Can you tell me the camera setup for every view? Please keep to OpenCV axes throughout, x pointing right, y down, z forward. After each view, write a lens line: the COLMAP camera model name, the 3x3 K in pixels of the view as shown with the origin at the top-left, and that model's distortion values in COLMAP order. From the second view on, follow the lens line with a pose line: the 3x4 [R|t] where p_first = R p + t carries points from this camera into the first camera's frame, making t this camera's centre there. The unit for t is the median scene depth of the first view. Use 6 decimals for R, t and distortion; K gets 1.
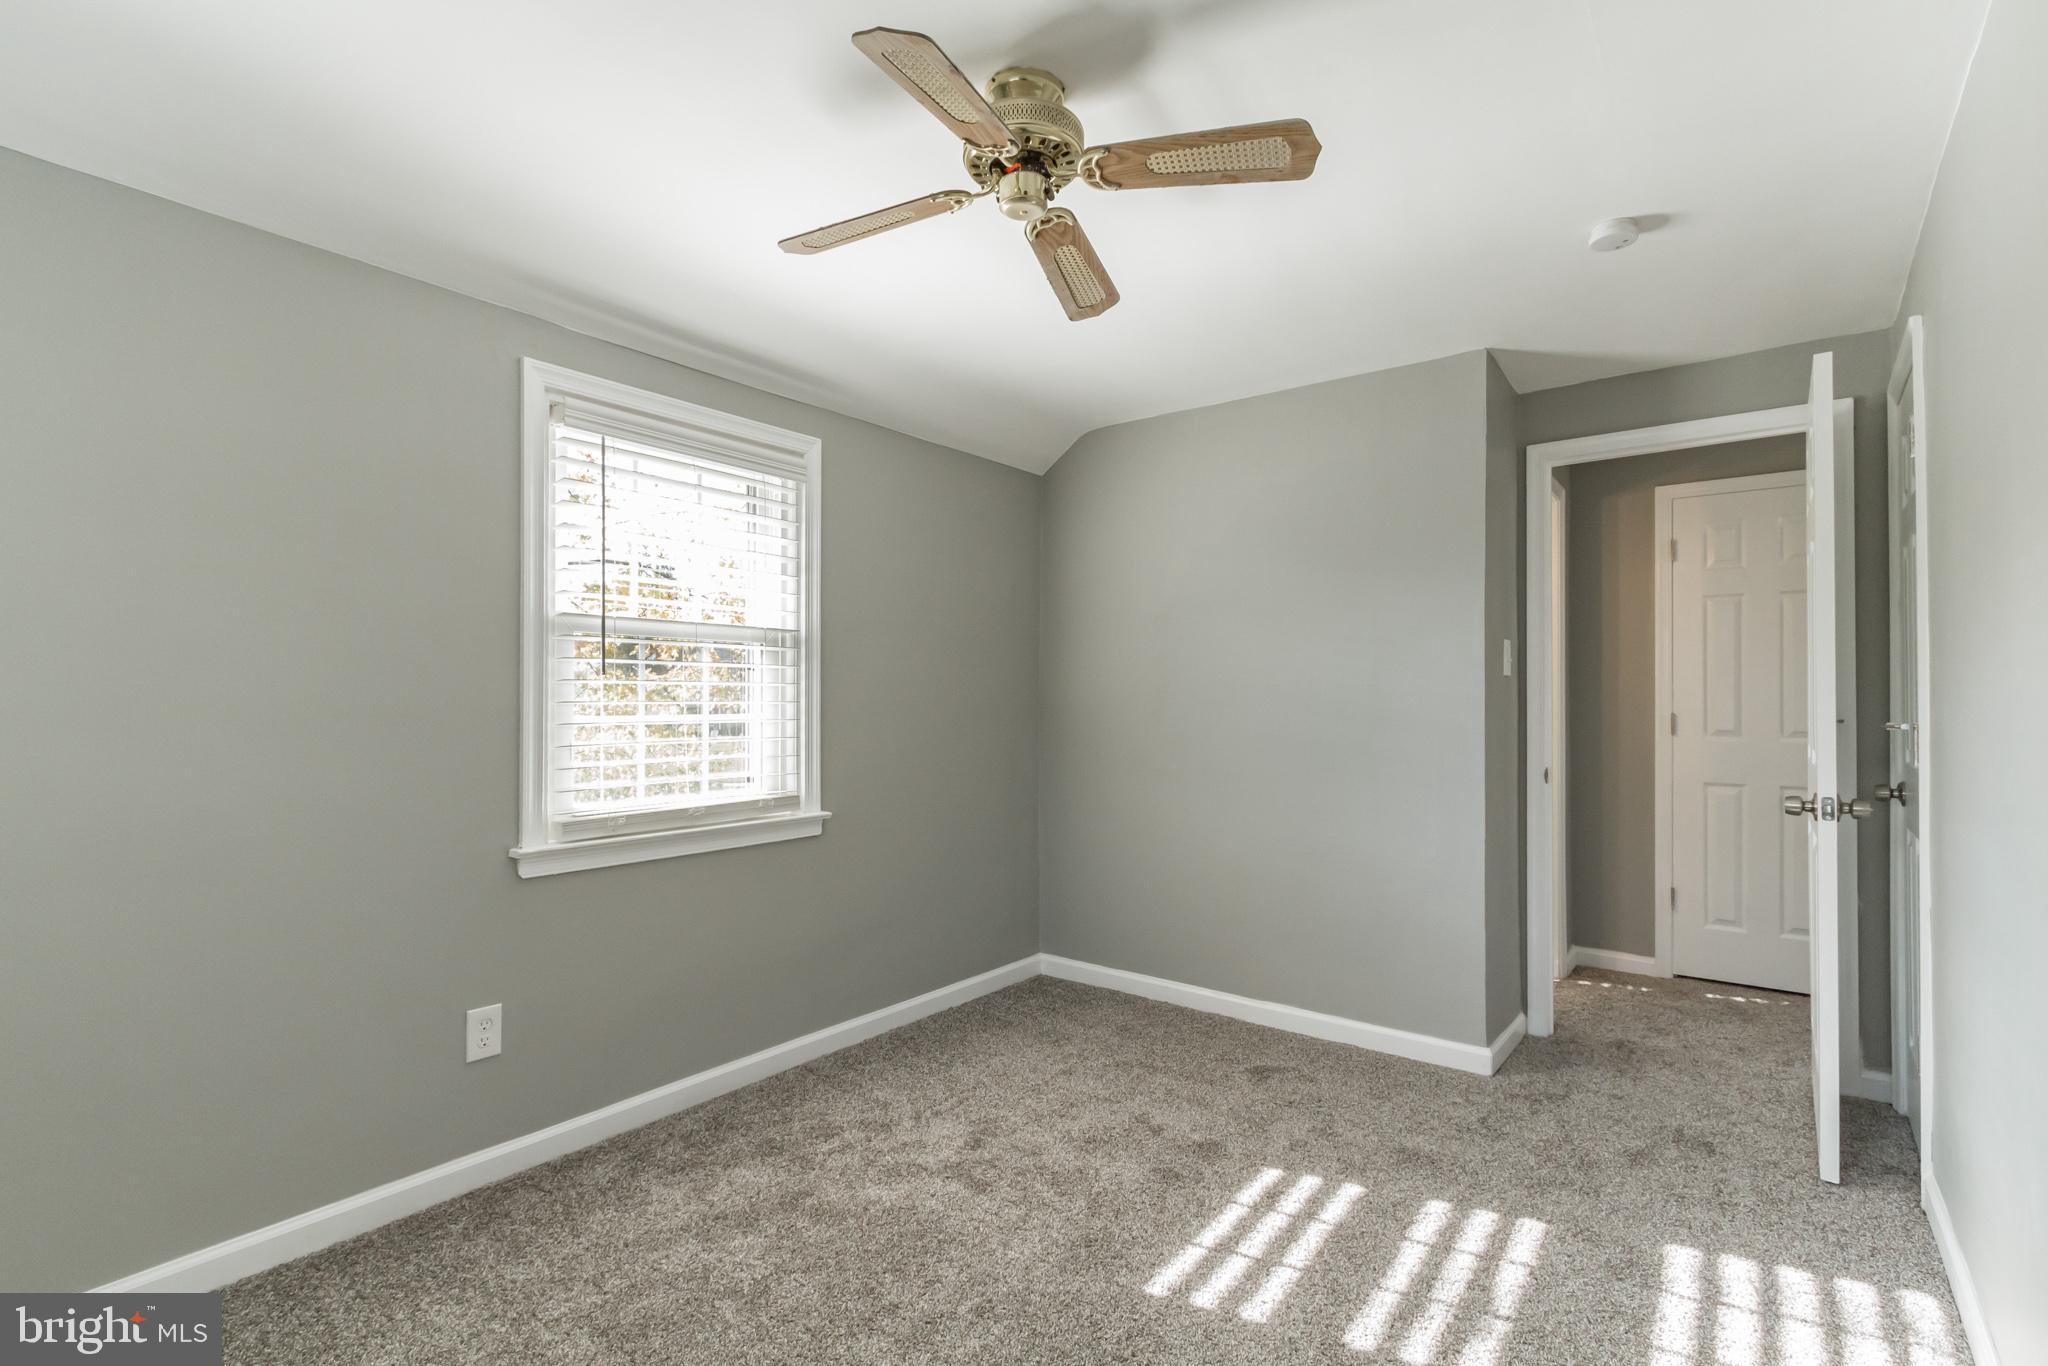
lens RADIAL K [[971.3, 0, 1017.1], [0, 971.3, 685.8], [0, 0, 1]] dist [-0.000093, -0.000073]
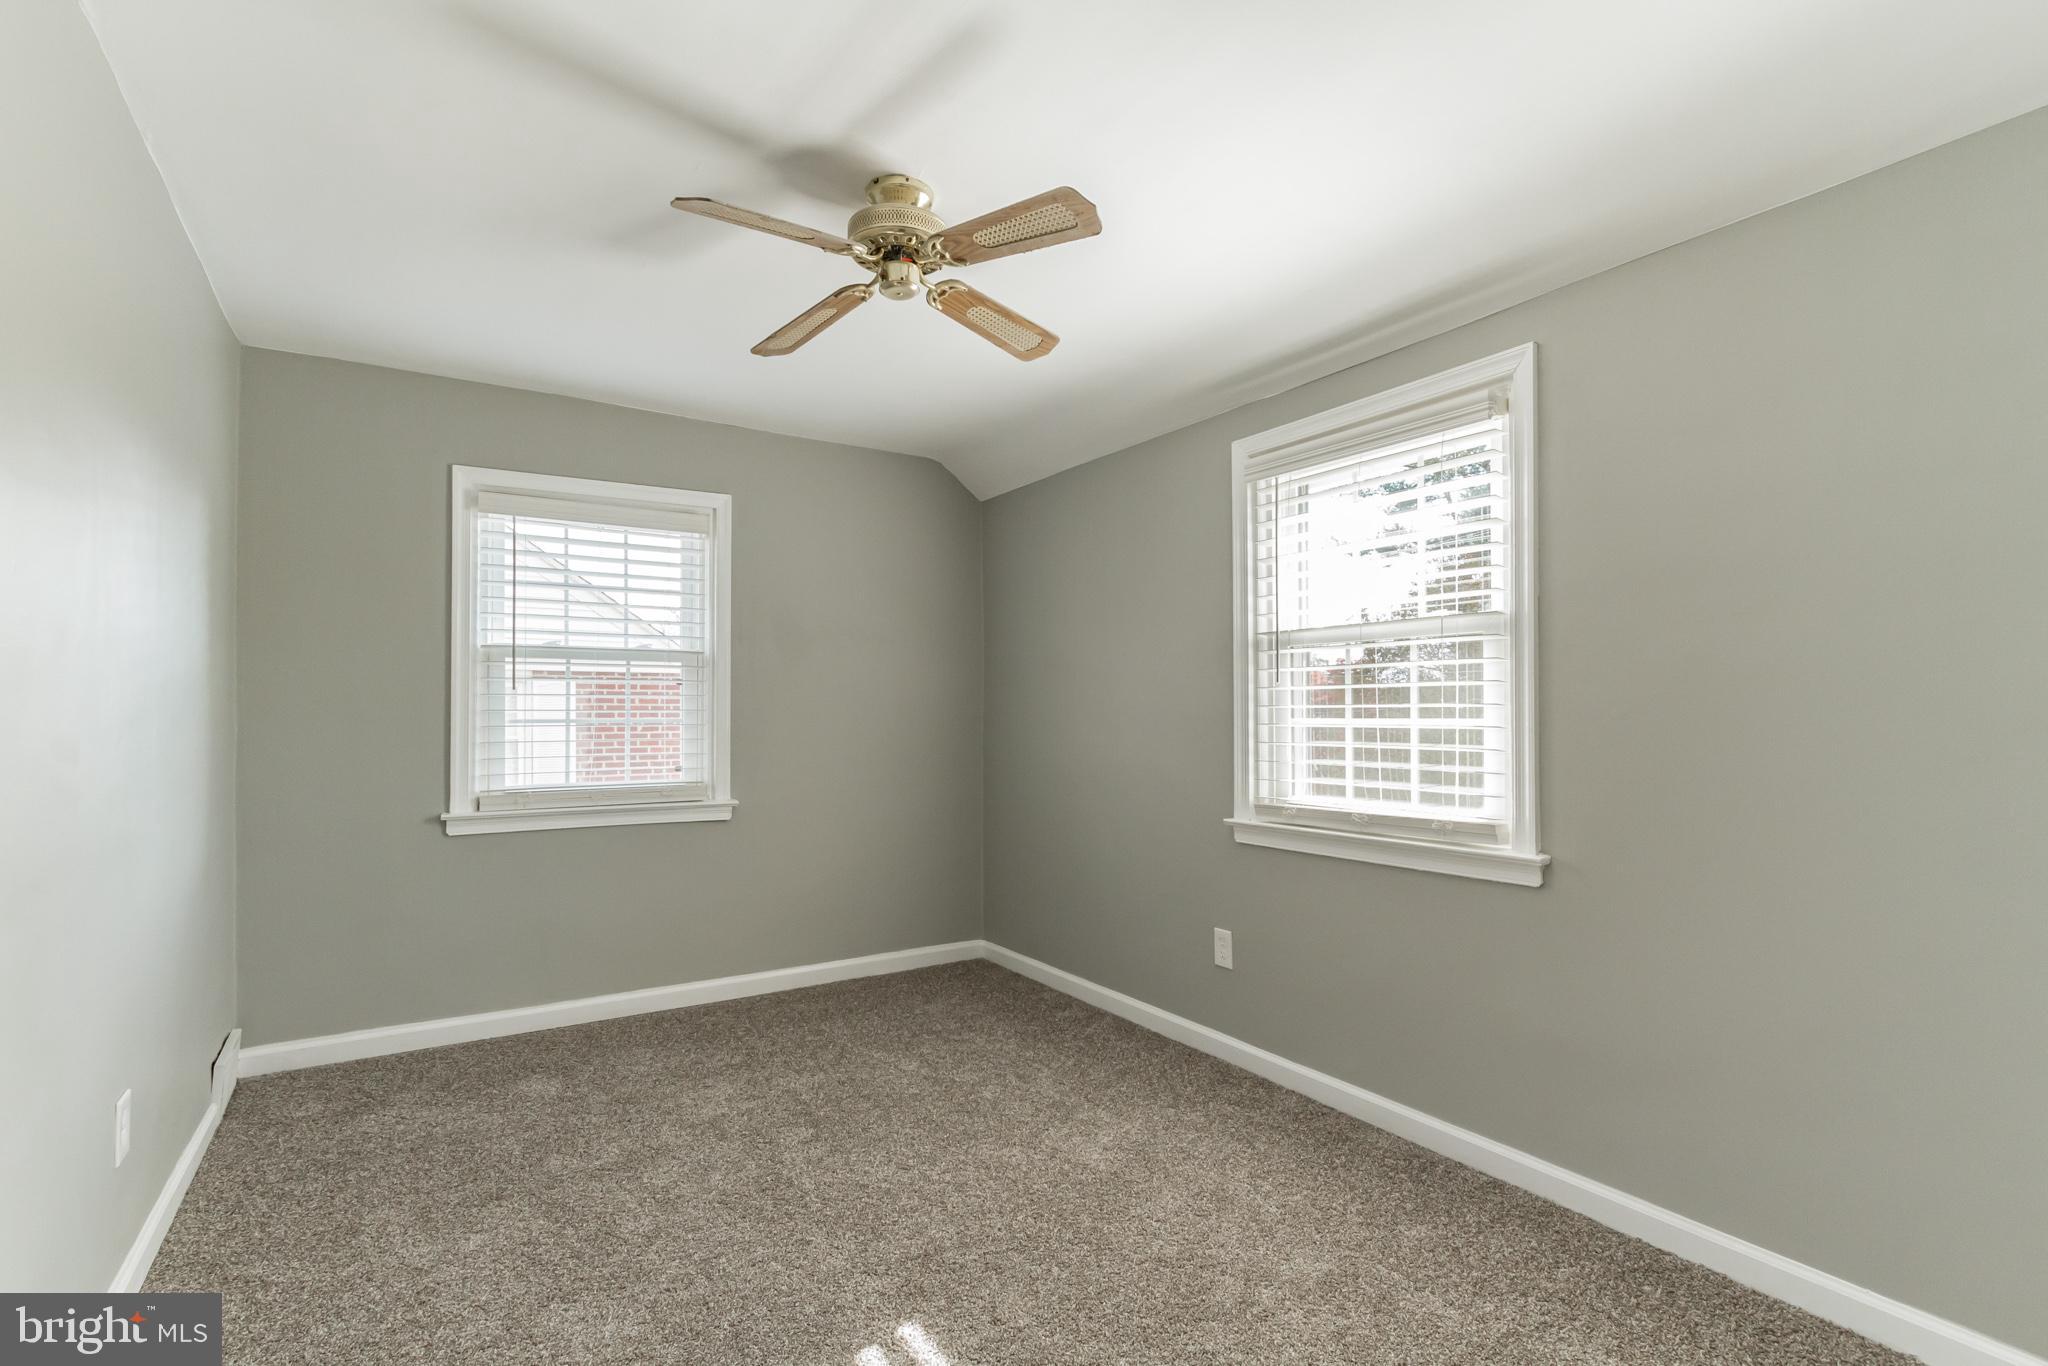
lens RADIAL K [[971.3, 0, 1005.5], [0, 971.3, 692.8], [0, 0, 1]] dist [-0.000093, -0.000073]
pose [[-0.374082, -0.017338, -0.927234, 0.728235], [0.018564, 0.999485, -0.026179, 0.023574], [0.927210, -0.027007, -0.373567, 1.070487]]
